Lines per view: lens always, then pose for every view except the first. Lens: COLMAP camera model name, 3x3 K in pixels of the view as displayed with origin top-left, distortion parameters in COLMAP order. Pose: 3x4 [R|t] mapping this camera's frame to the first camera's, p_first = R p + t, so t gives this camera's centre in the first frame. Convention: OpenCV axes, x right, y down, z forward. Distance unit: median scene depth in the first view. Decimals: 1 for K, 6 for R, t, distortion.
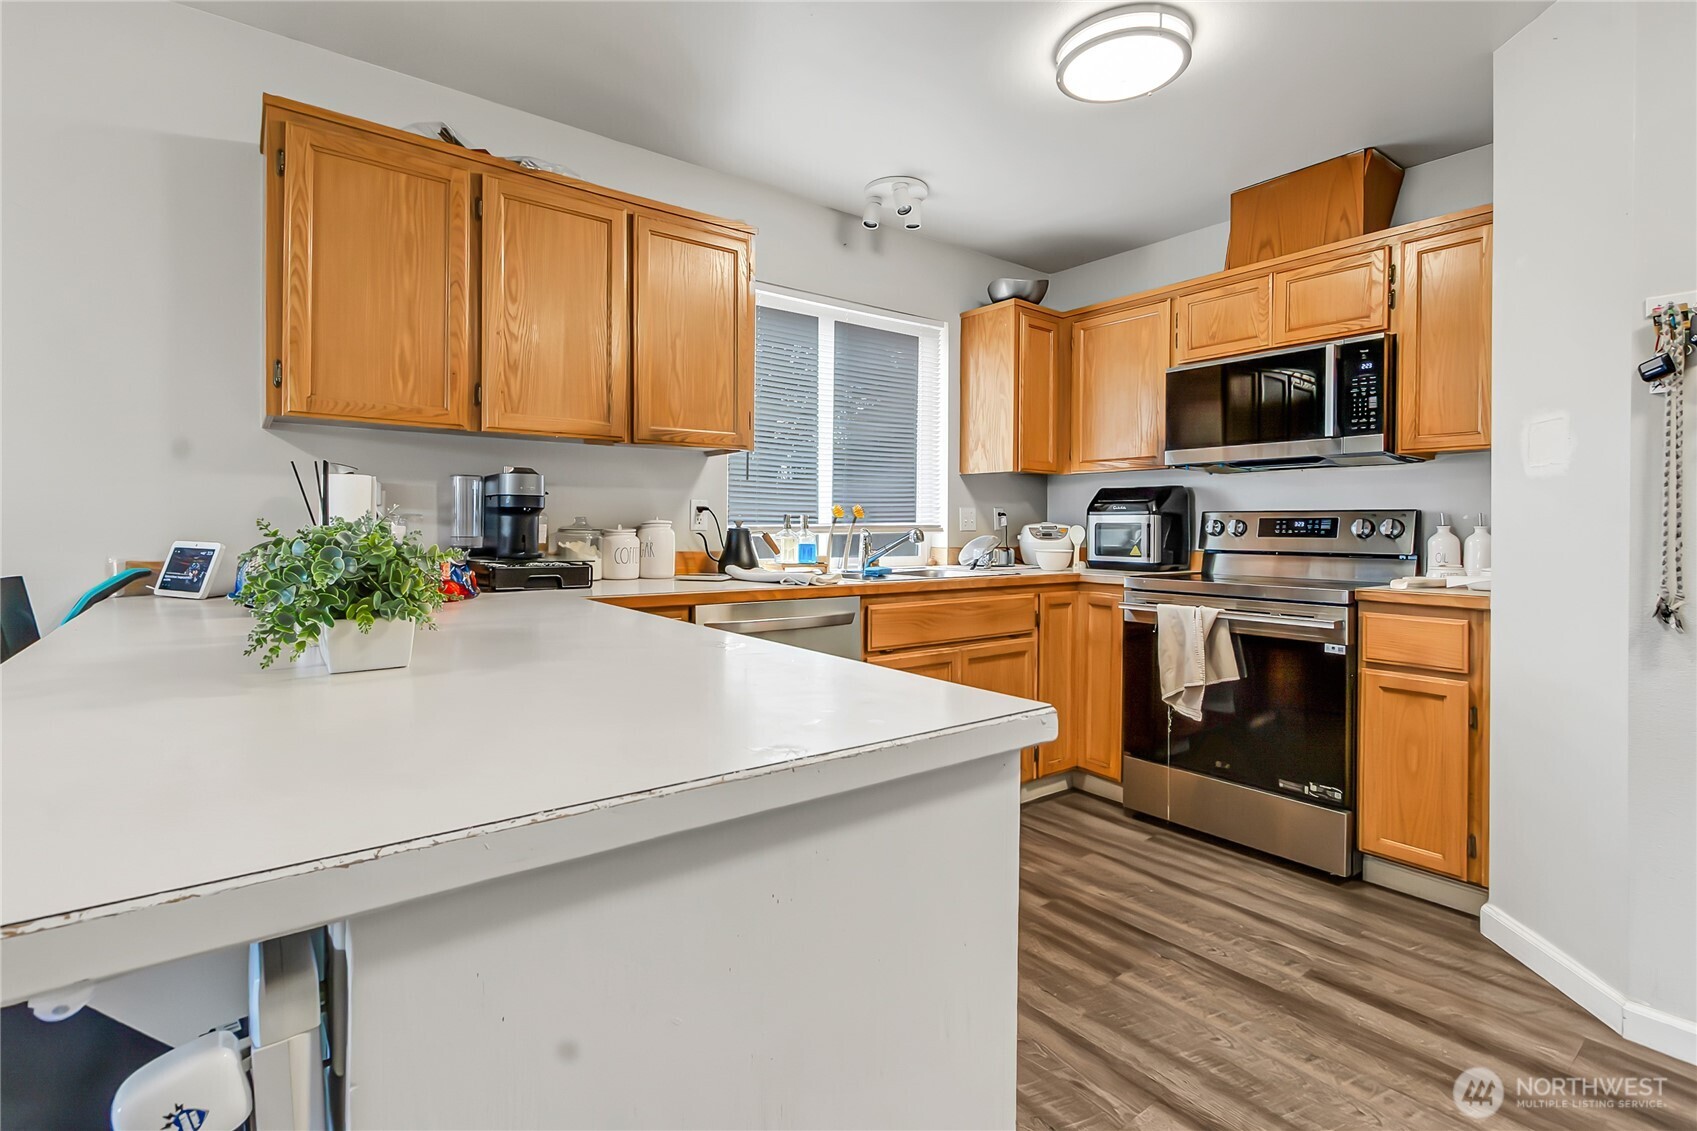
lens RADIAL K [[781.3, 0, 848.4], [0, 781.3, 530.7], [0, 0, 1]] dist [0.000663, -0.000053]
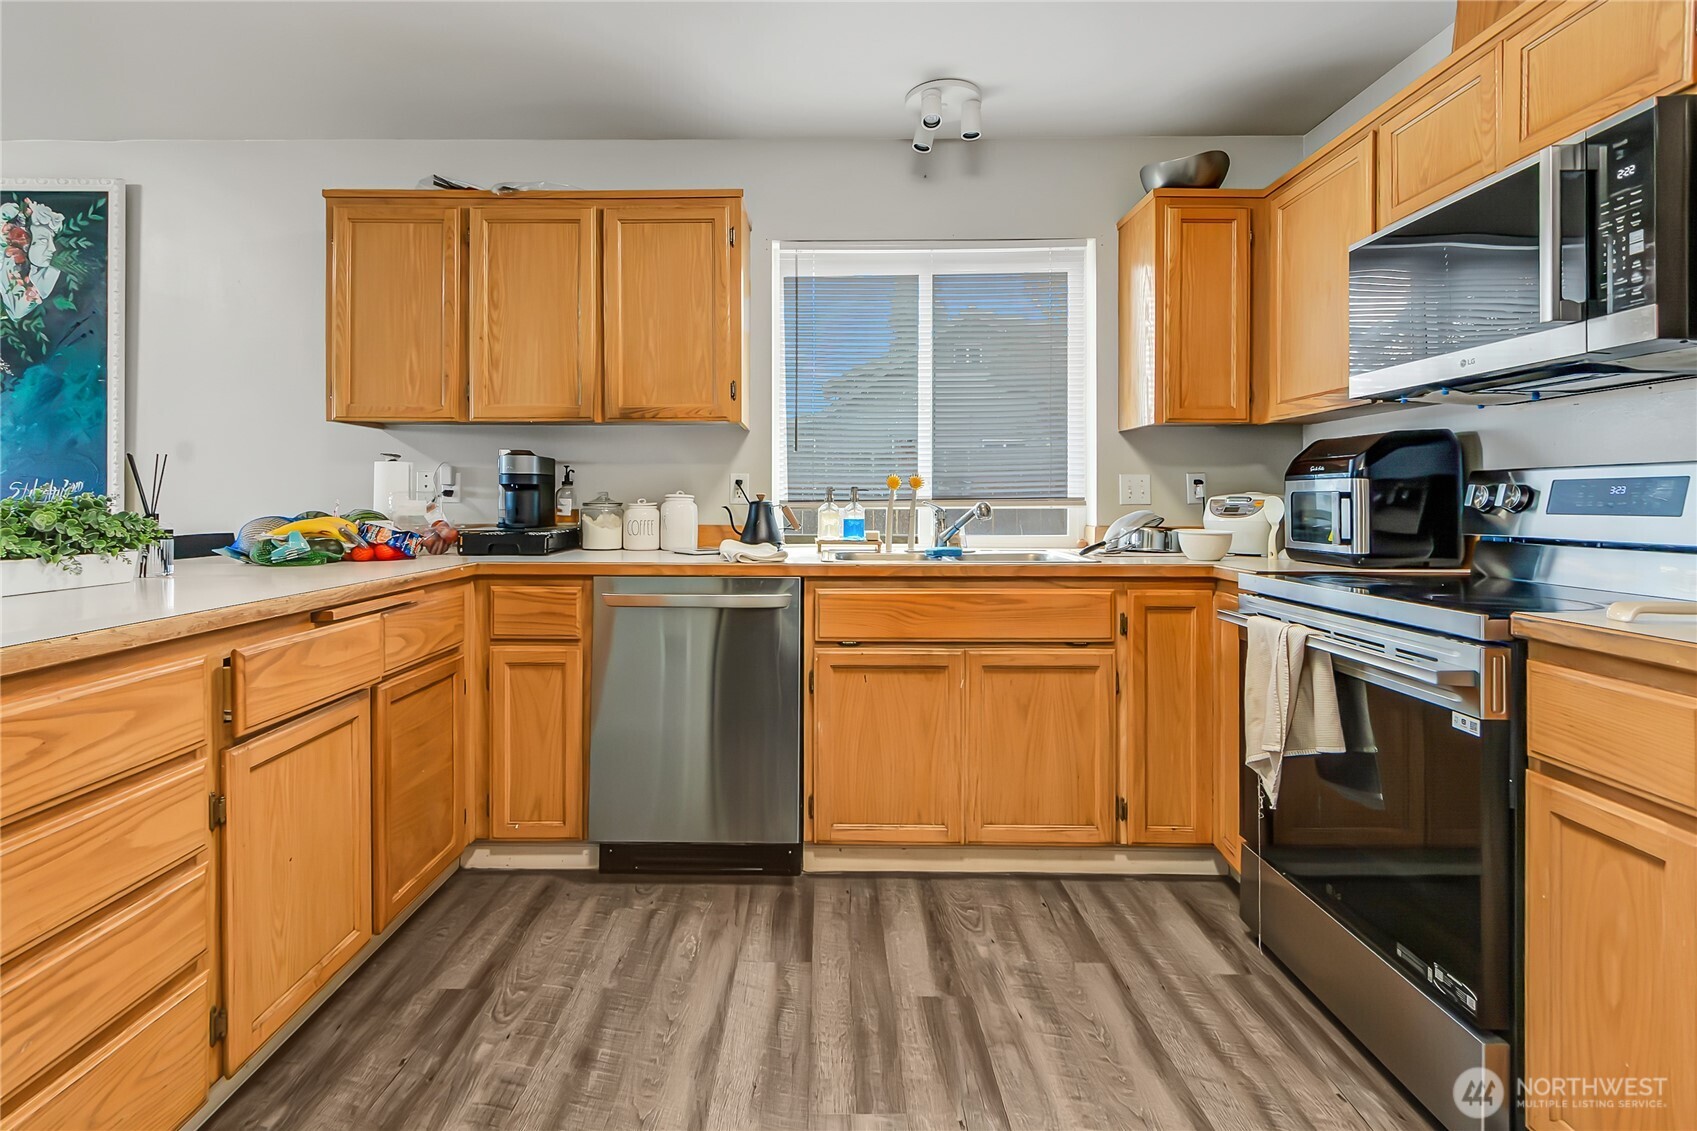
lens RADIAL K [[810.4, 0, 840.4], [0, 810.4, 501.4], [0, 0, 1]] dist [0.001480, -0.000727]
pose [[0.792616, -0.004676, -0.609703, 0.577564], [0.000222, 0.999973, -0.007380, 0.004083], [0.609721, 0.005714, 0.792595, 0.280920]]
